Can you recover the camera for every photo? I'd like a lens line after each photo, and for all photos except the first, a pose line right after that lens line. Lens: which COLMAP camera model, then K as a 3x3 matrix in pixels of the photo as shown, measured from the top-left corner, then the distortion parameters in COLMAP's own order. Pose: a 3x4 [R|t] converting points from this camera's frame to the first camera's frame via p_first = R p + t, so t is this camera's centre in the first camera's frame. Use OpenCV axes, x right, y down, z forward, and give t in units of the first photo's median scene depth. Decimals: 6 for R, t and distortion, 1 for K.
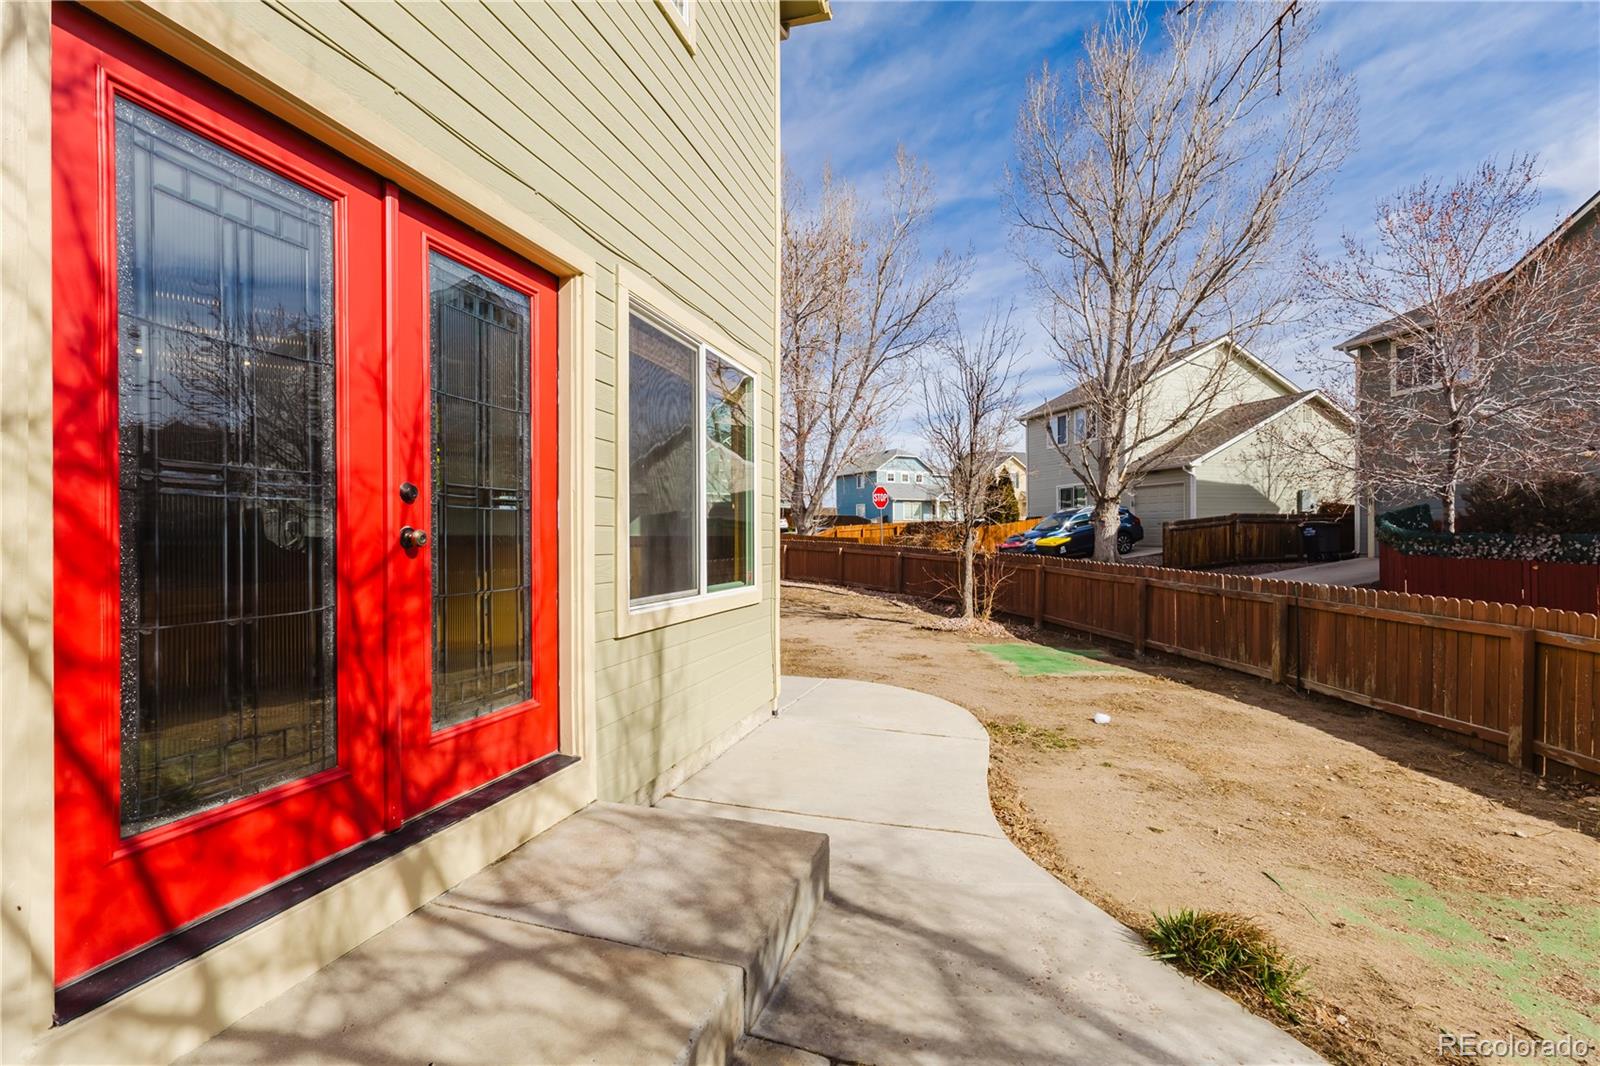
lens RADIAL K [[741.8, 0, 802.3], [0, 741.8, 560.6], [0, 0, 1]] dist [0.000207, 0.007145]
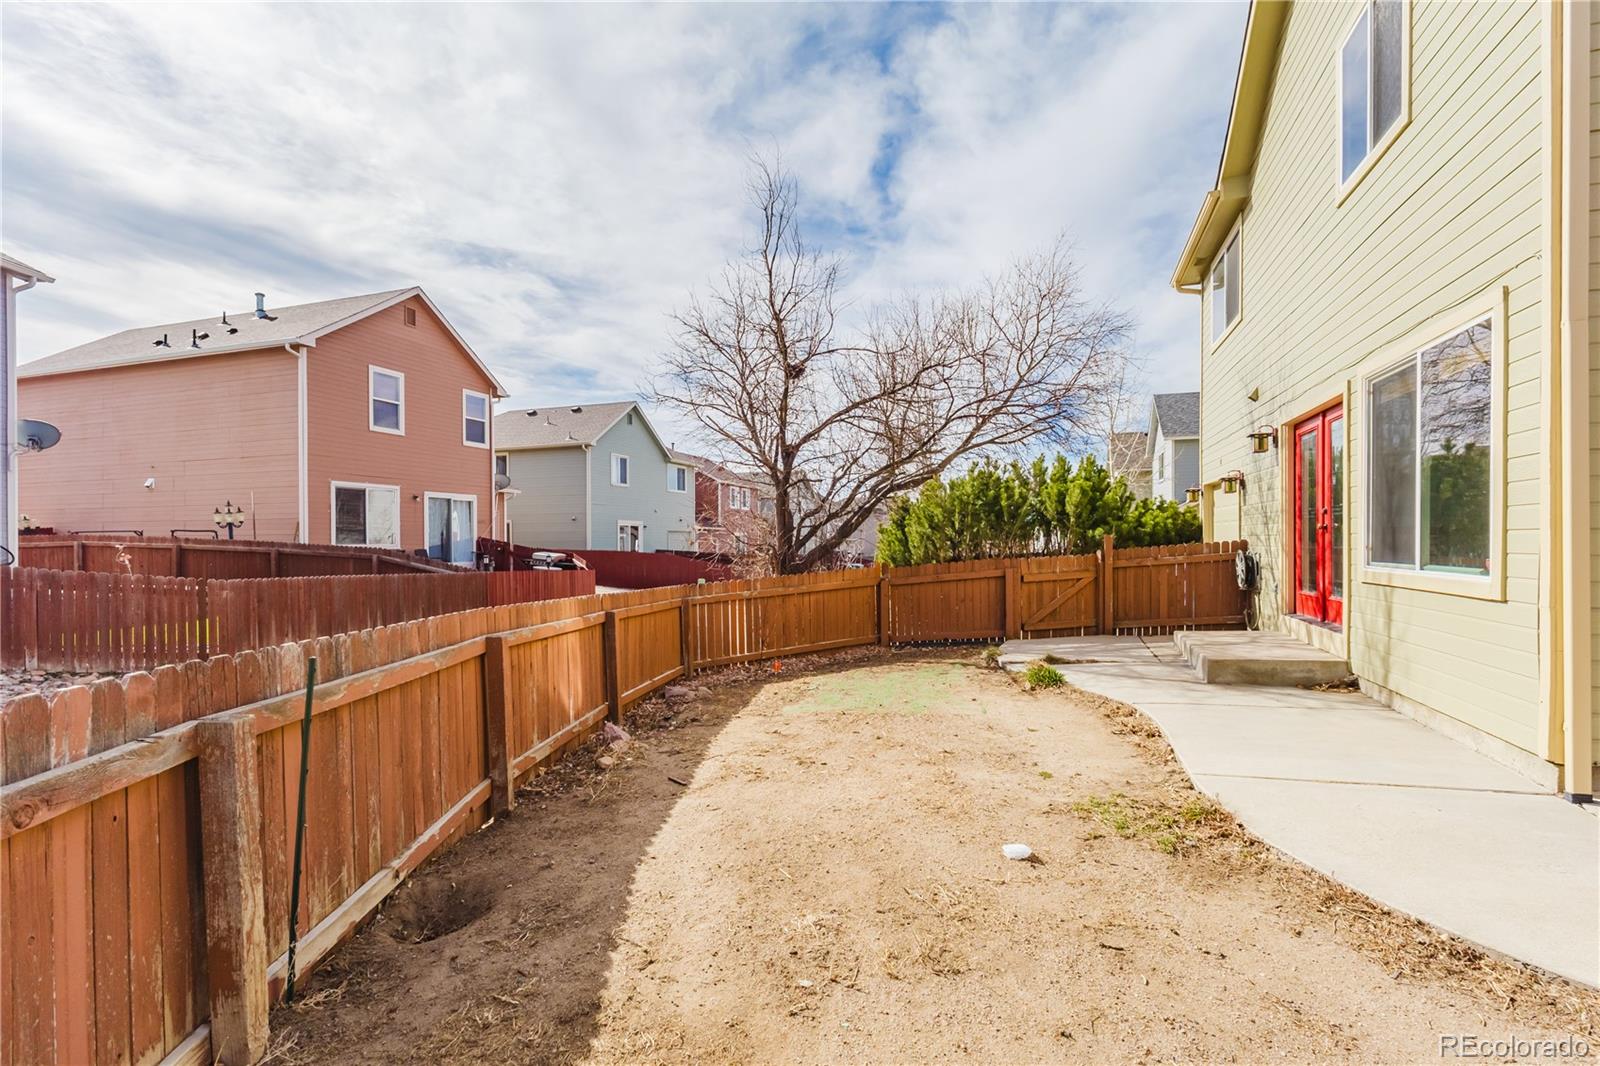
lens RADIAL K [[741.8, 0, 802.3], [0, 741.8, 560.6], [0, 0, 1]] dist [0.000207, 0.007145]
pose [[-0.999237, 0.003665, 0.038888, 0.680794], [0.005388, 0.999004, 0.044297, -0.020961], [-0.038687, 0.044473, -0.998261, 1.926253]]
